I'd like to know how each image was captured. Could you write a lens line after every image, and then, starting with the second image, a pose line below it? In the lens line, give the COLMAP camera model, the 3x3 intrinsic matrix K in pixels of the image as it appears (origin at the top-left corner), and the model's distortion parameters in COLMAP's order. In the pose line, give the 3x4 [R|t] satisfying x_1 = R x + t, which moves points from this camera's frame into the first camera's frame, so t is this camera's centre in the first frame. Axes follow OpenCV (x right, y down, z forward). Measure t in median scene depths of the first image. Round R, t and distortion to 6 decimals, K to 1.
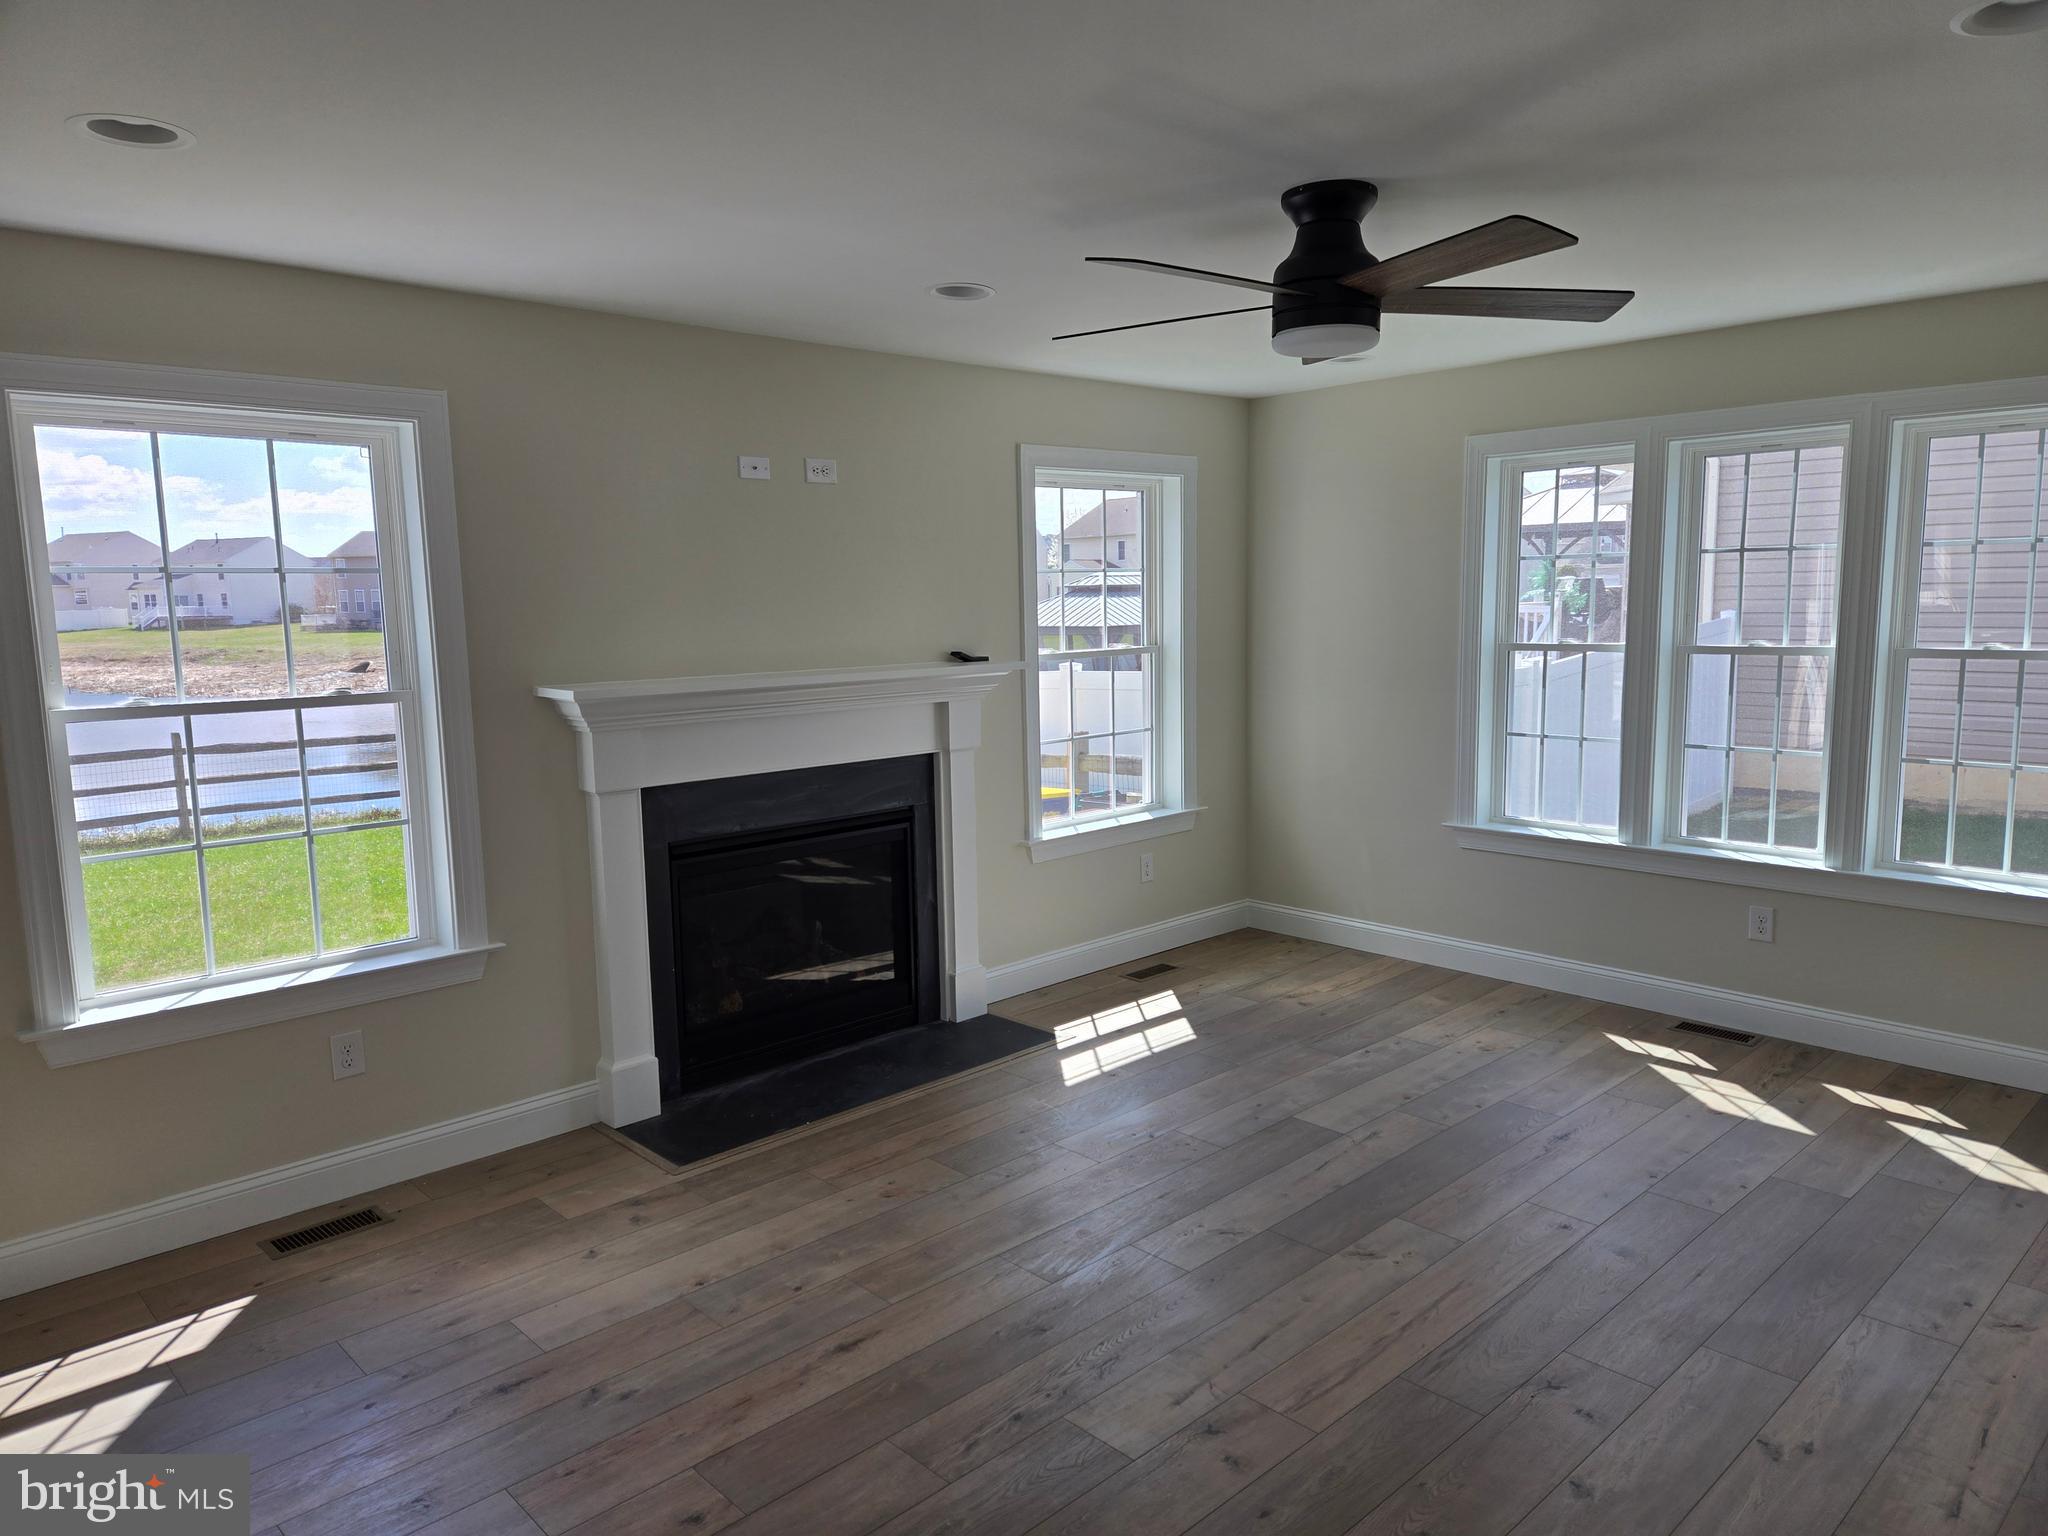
lens RADIAL K [[1359.9, 0, 1035.5], [0, 1359.9, 774.9], [0, 0, 1]] dist [0.075978, -0.058521]
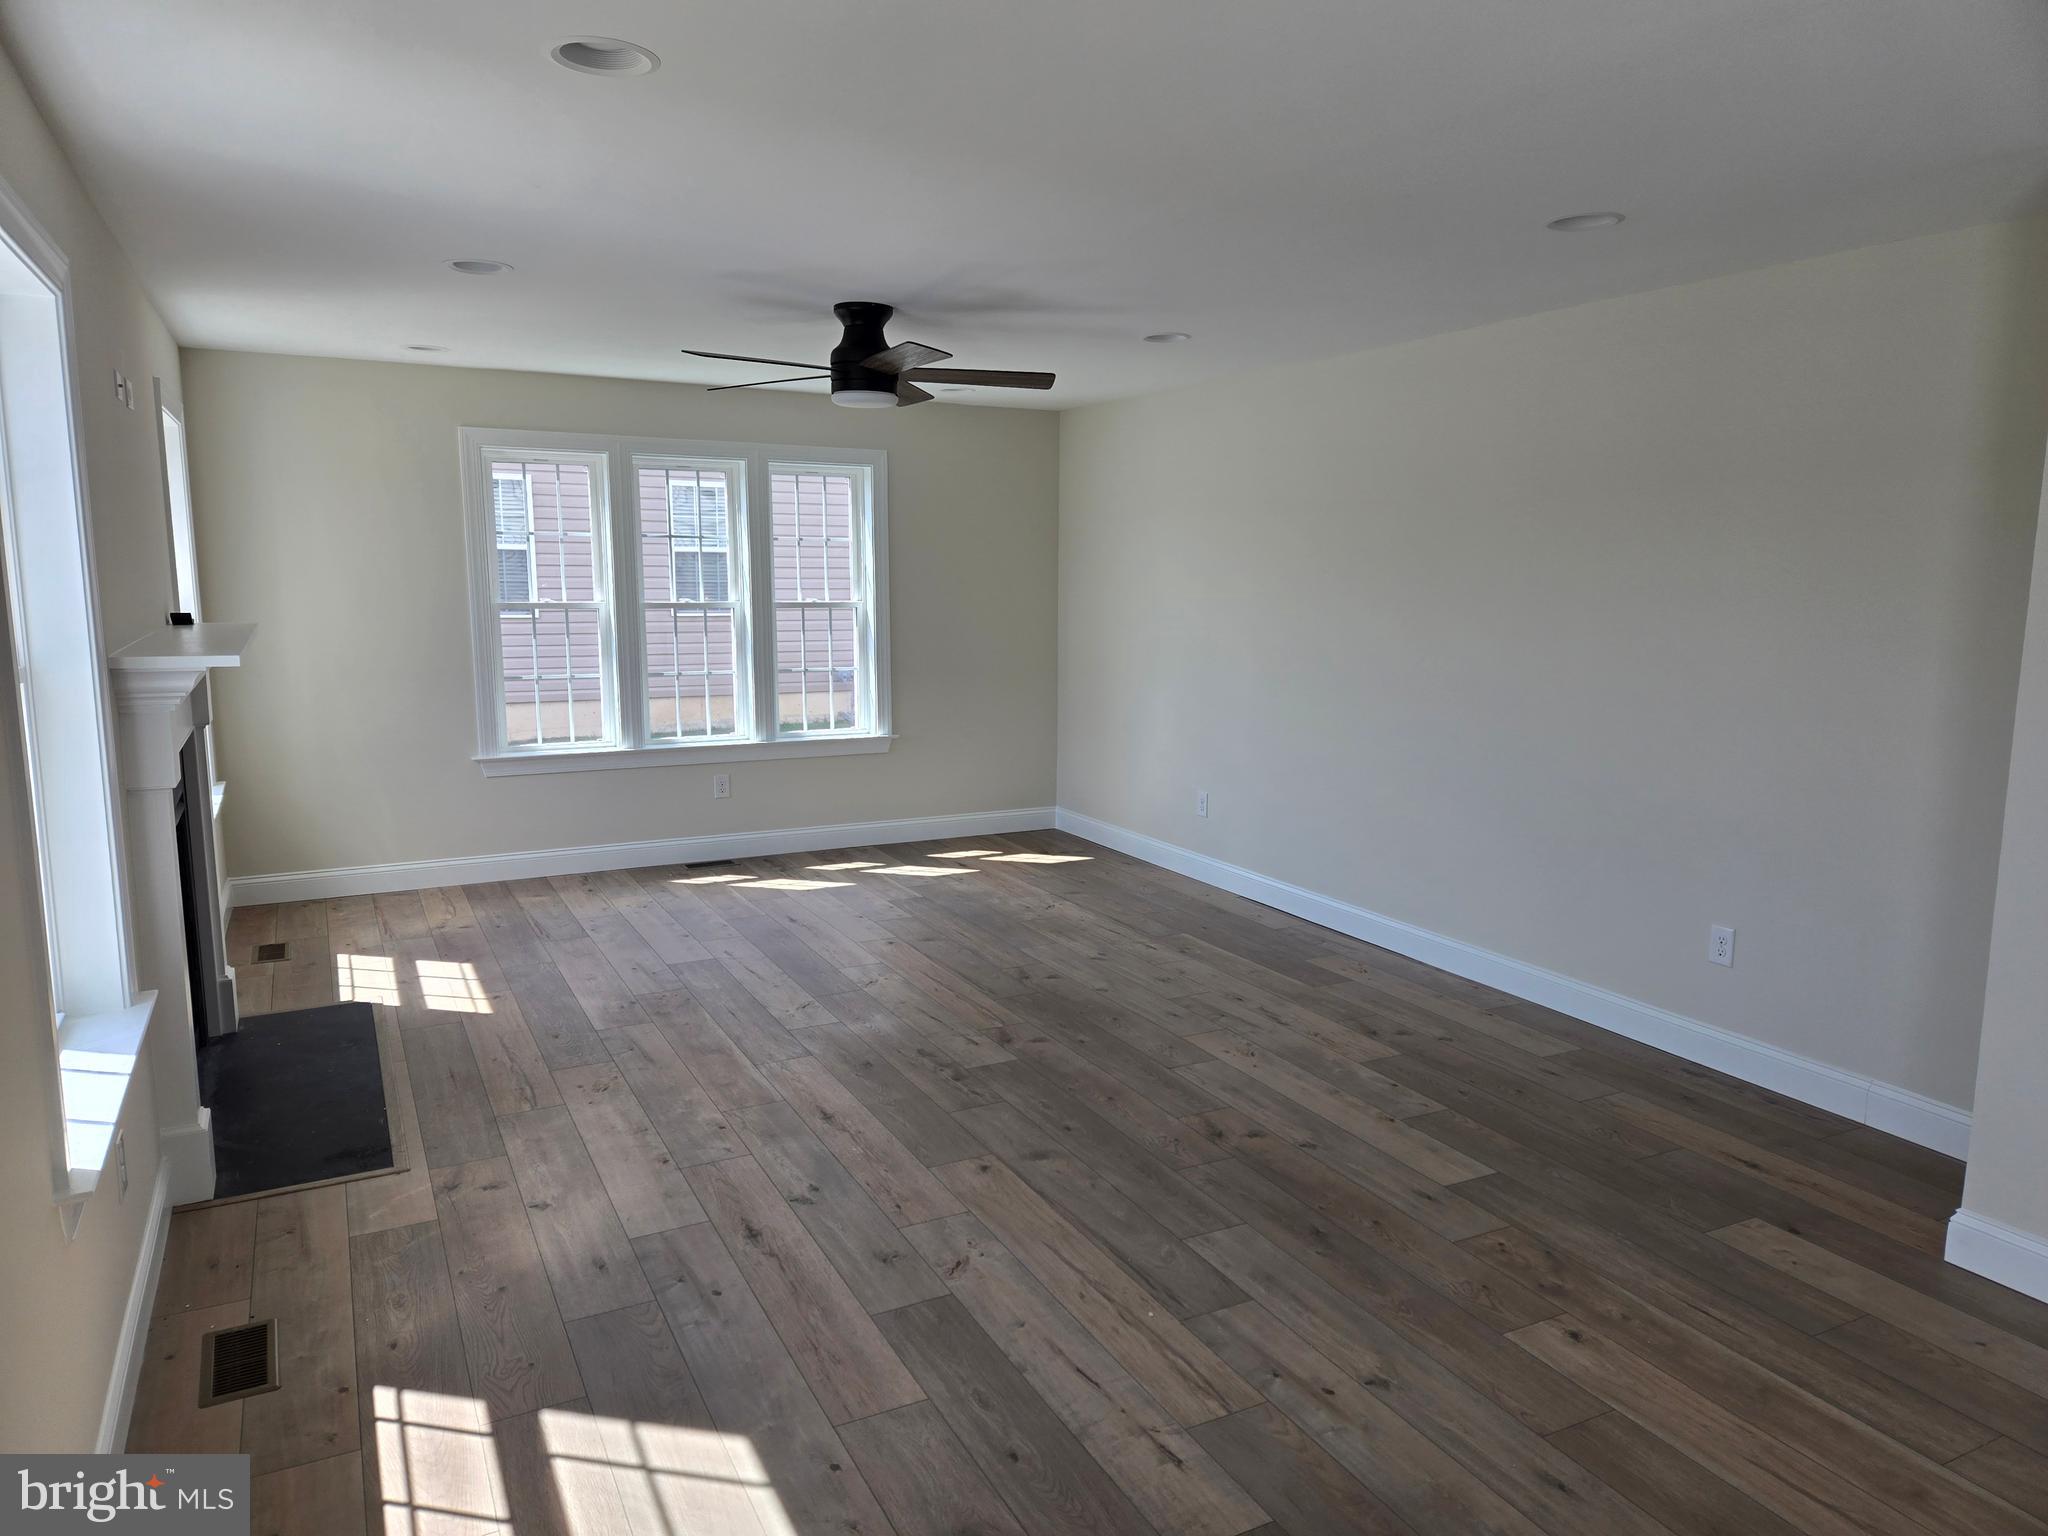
lens RADIAL K [[1359.9, 0, 1041.7], [0, 1359.9, 745.5], [0, 0, 1]] dist [0.075978, -0.058521]
pose [[0.278022, -0.109353, 0.954330, -0.992868], [0.117229, 0.989935, 0.079281, -0.017390], [-0.953394, 0.089833, 0.288043, 0.291387]]
